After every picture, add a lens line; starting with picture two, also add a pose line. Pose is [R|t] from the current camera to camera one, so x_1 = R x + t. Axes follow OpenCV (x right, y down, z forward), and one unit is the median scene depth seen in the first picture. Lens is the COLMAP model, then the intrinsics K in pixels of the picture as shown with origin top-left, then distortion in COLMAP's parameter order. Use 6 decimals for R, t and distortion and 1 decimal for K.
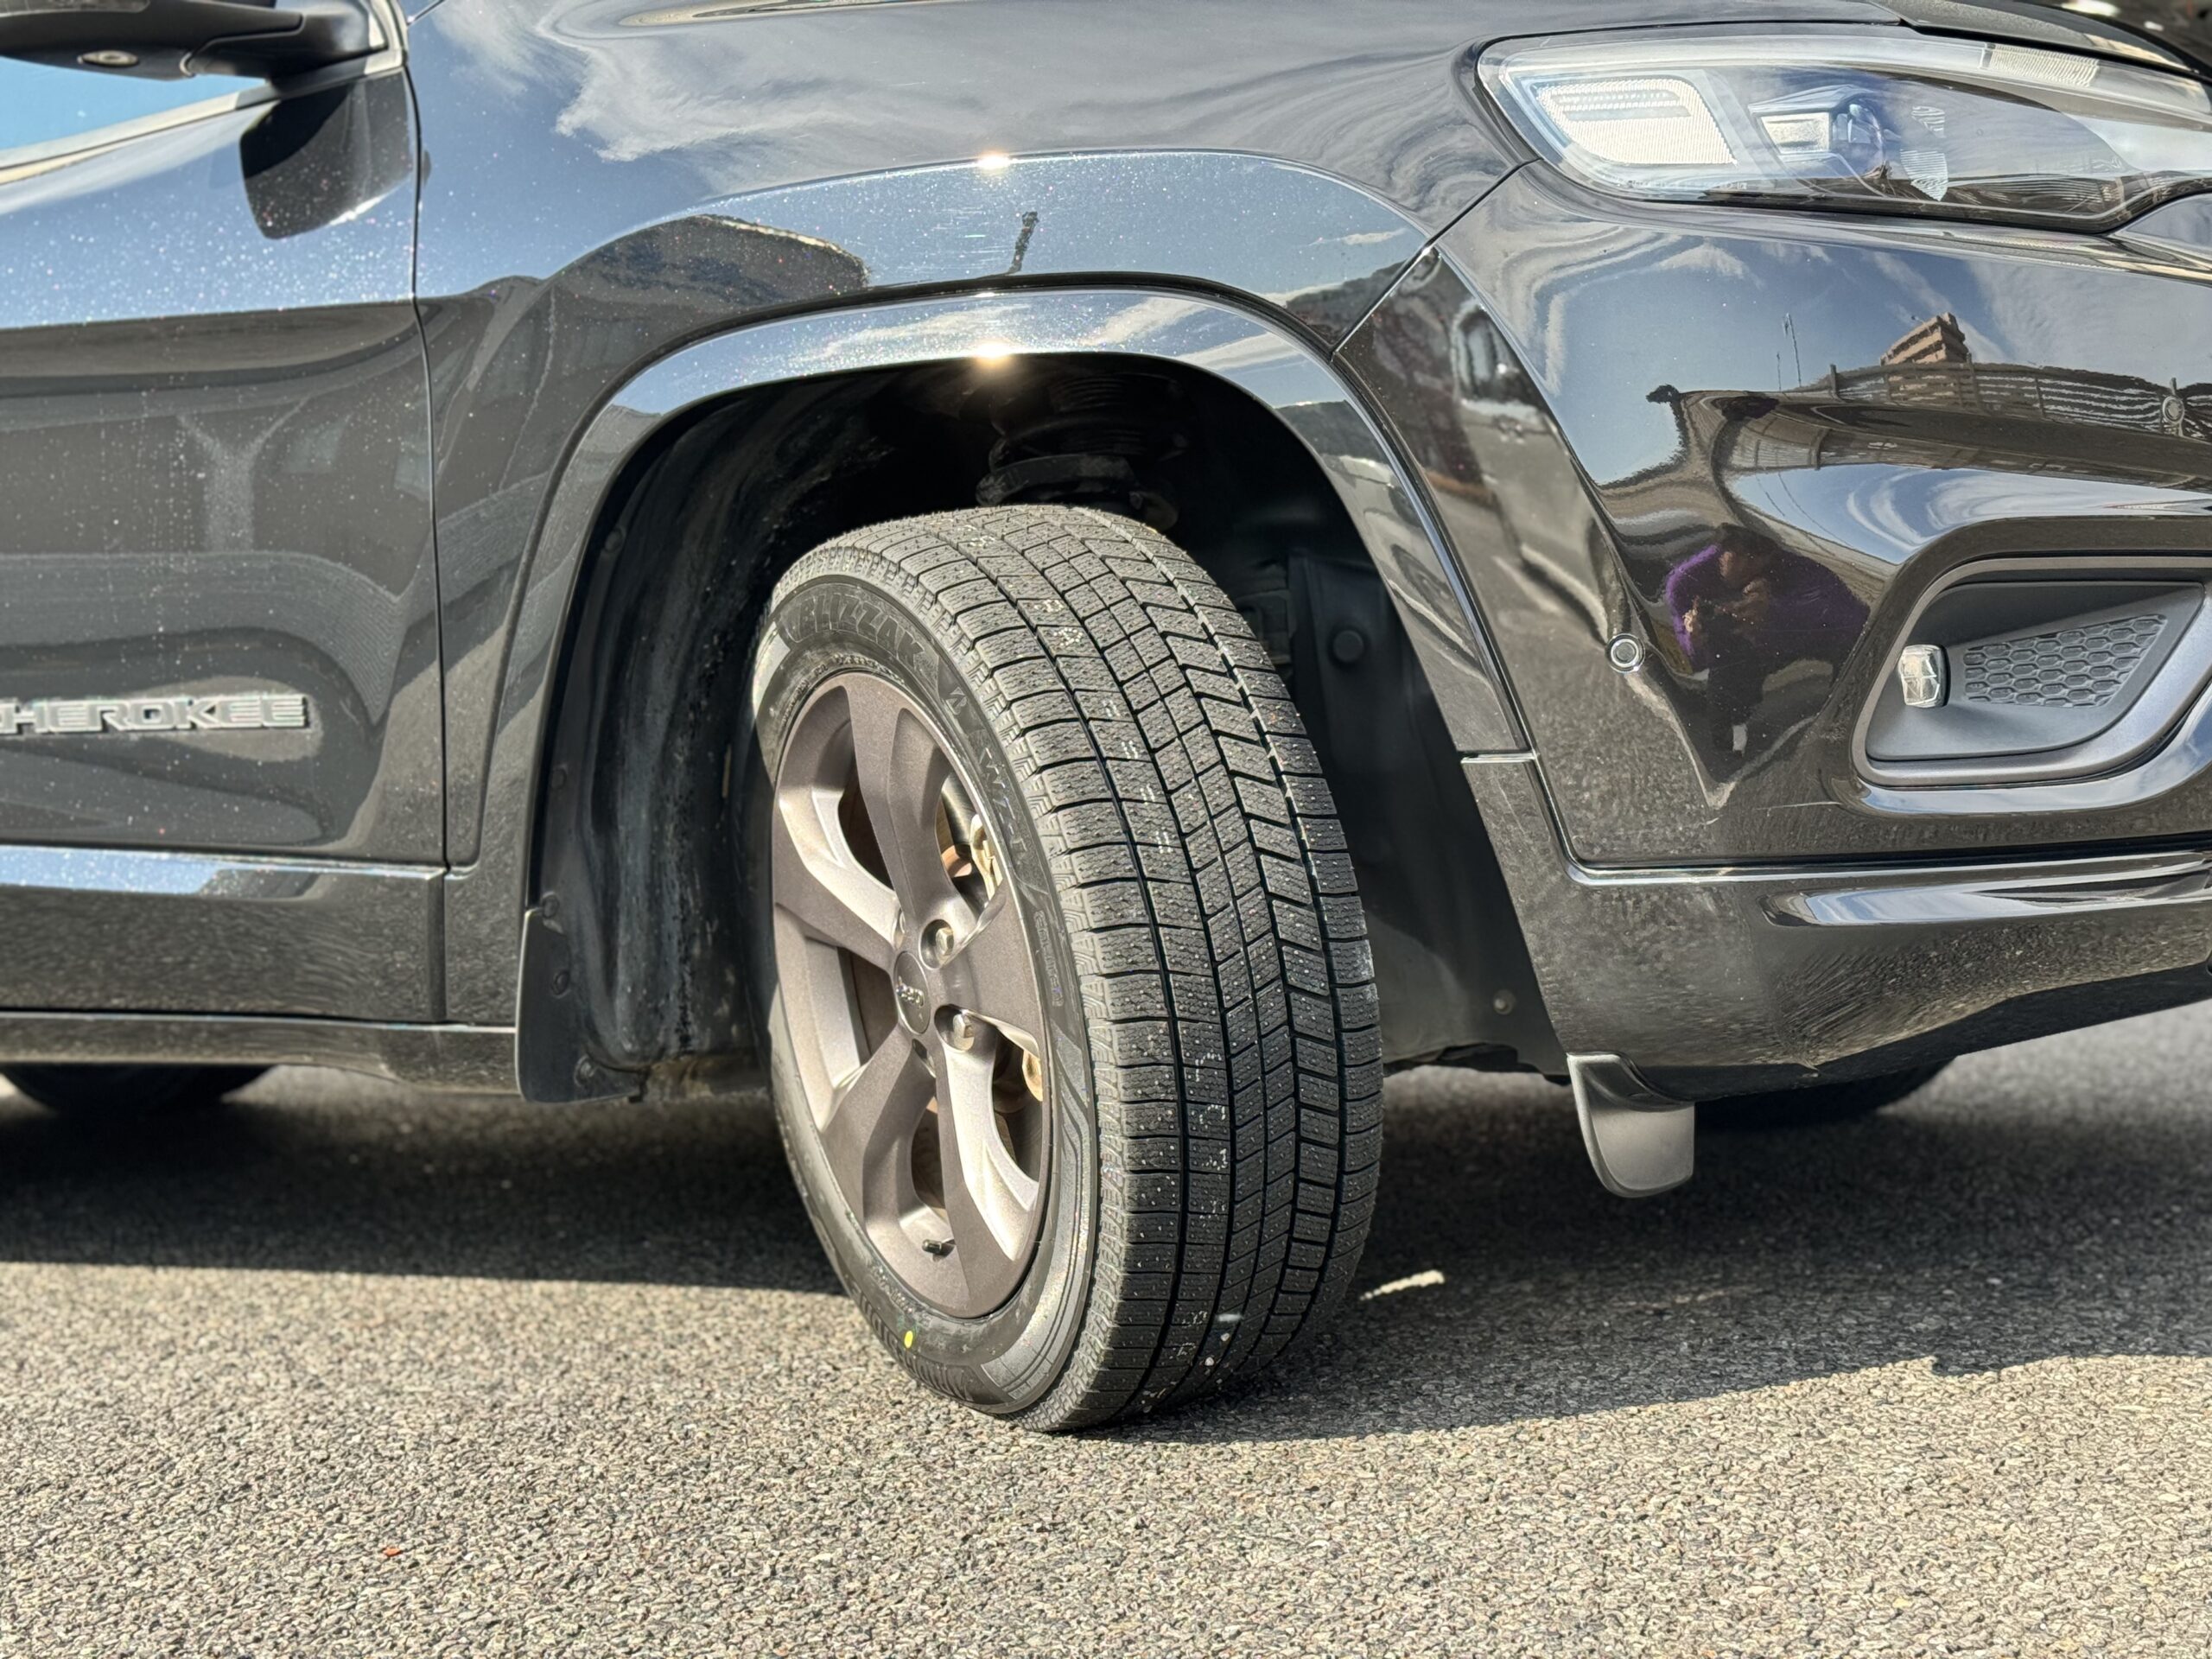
lens RADIAL K [[3031.9, 0, 1106.0], [0, 3031.9, 829.5], [0, 0, 1]] dist [0.209481, -0.464612]
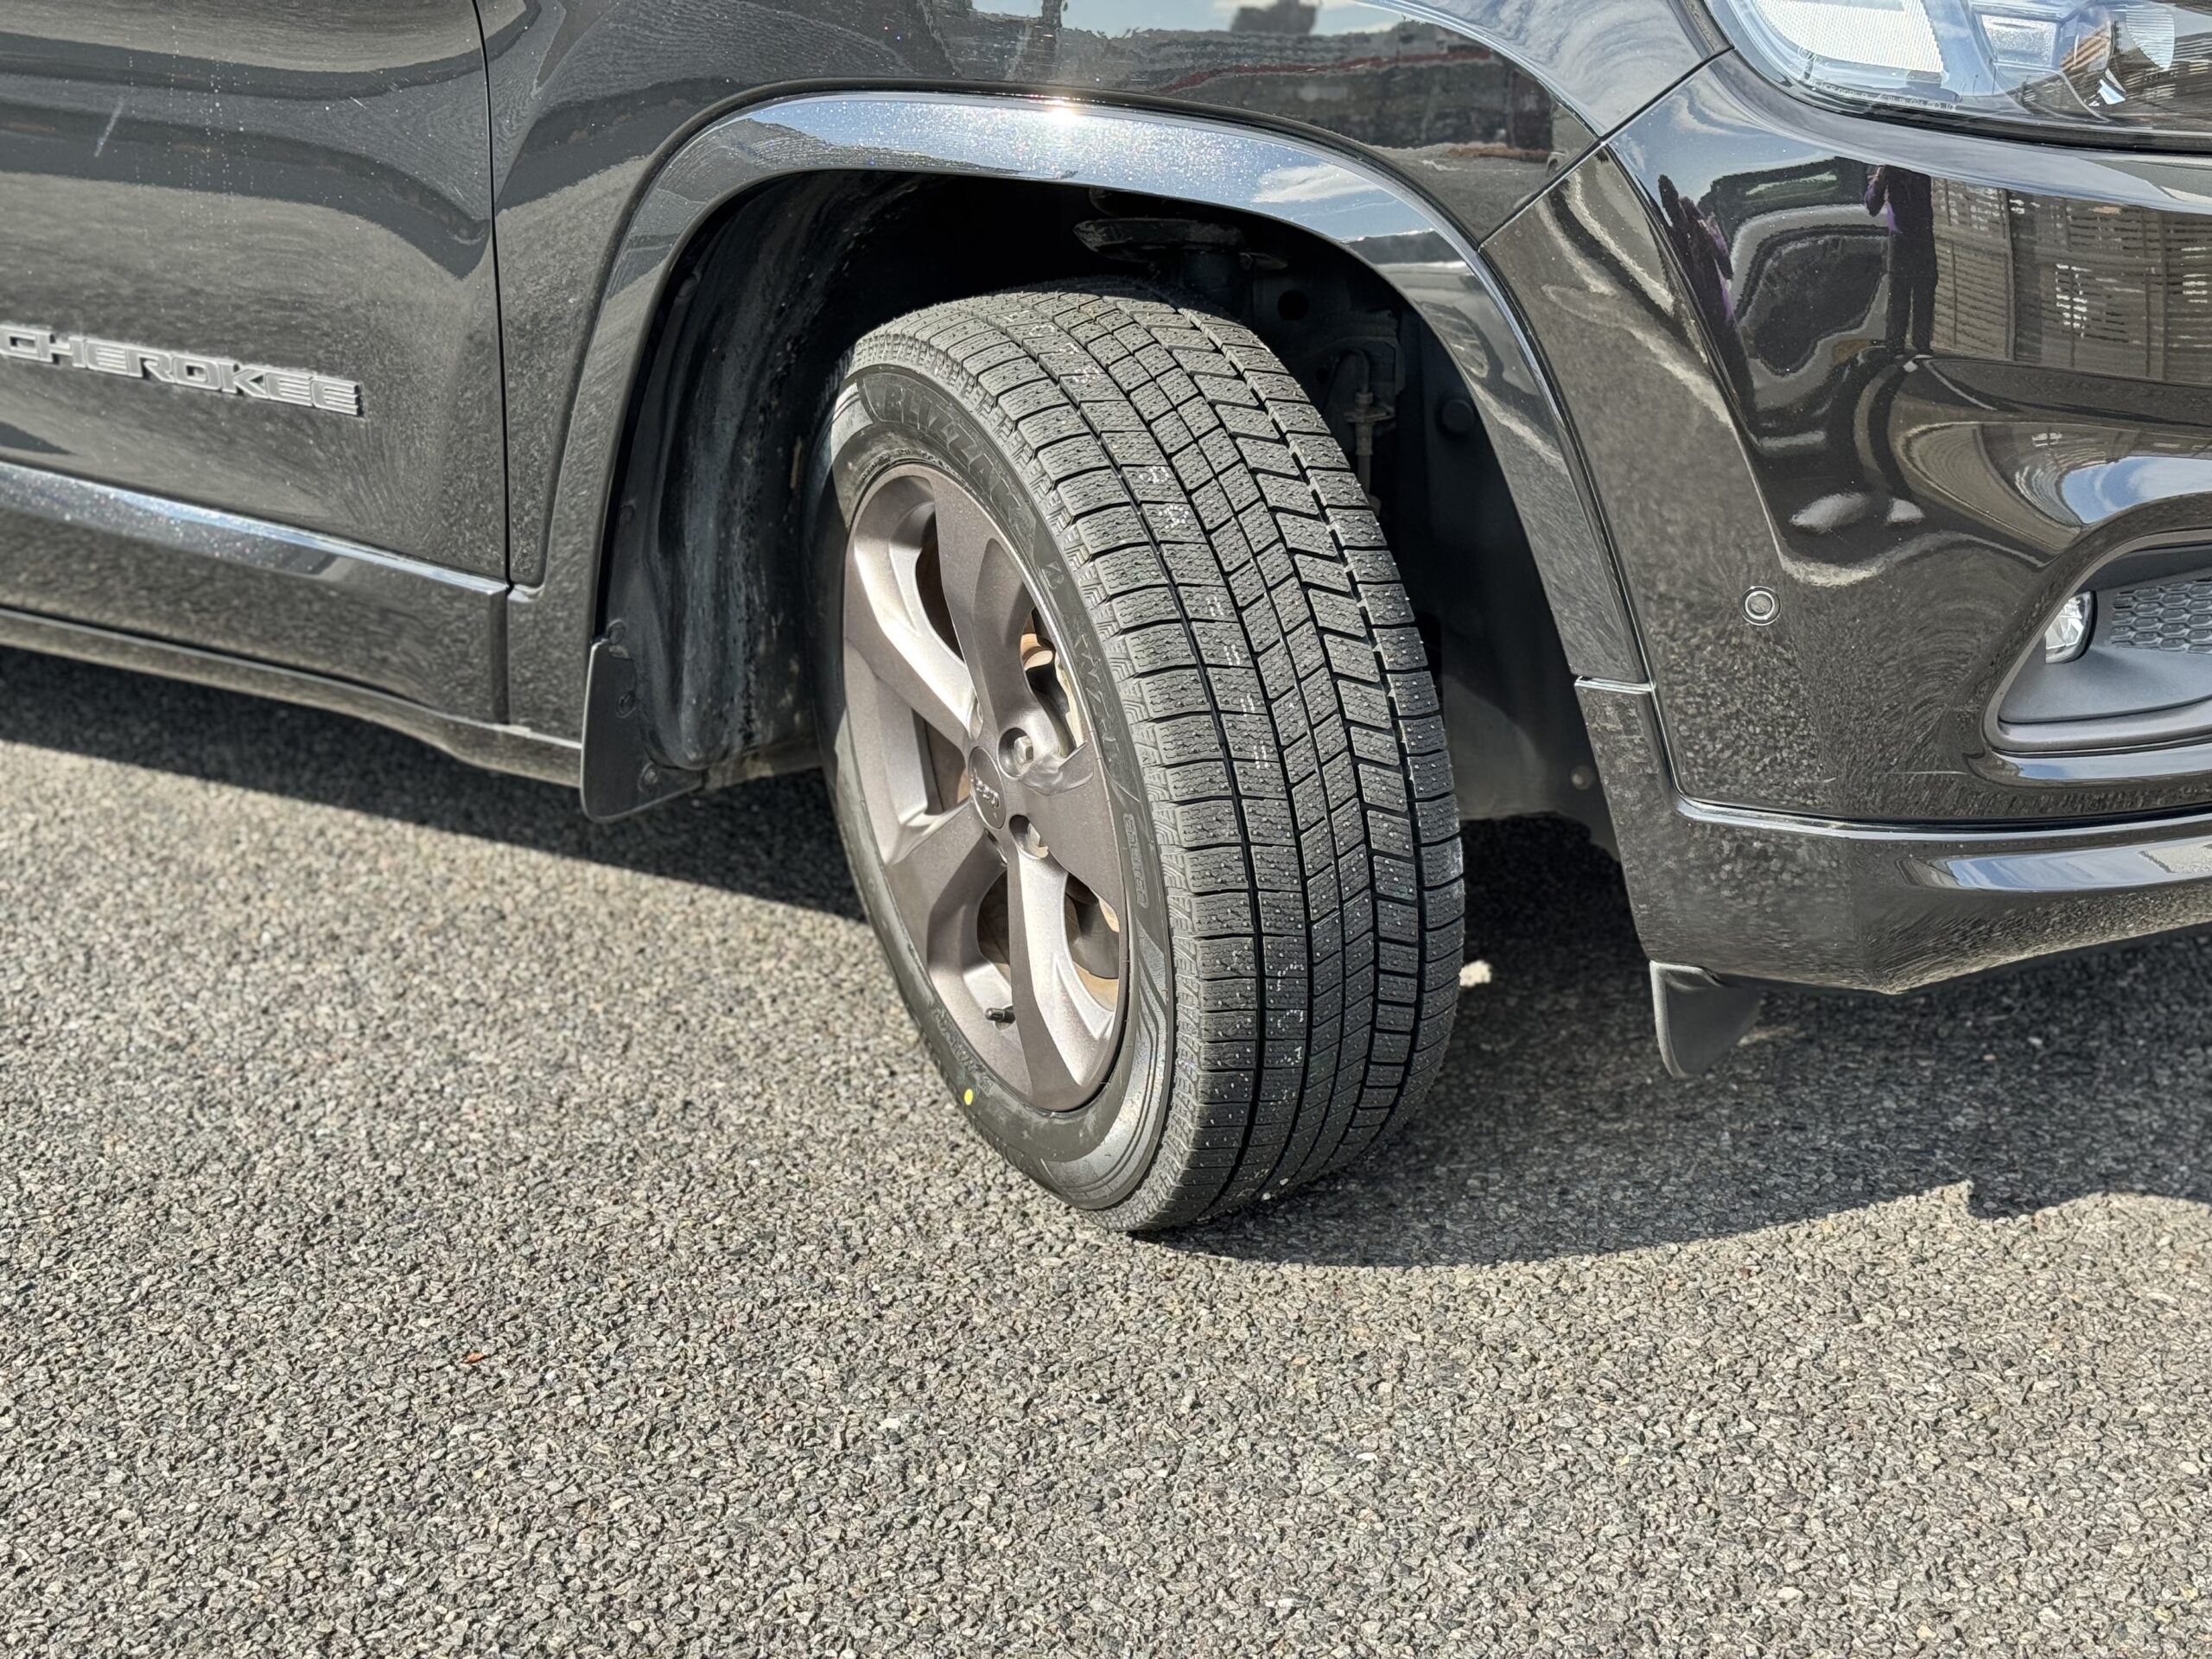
lens RADIAL K [[3031.9, 0, 1106.0], [0, 3031.9, 829.5], [0, 0, 1]] dist [0.209481, -0.464612]
pose [[0.998483, 0.054355, 0.008790, -0.036335], [-0.054496, 0.952773, 0.298754, -0.250721], [0.007864, -0.298780, 0.954290, 0.062120]]
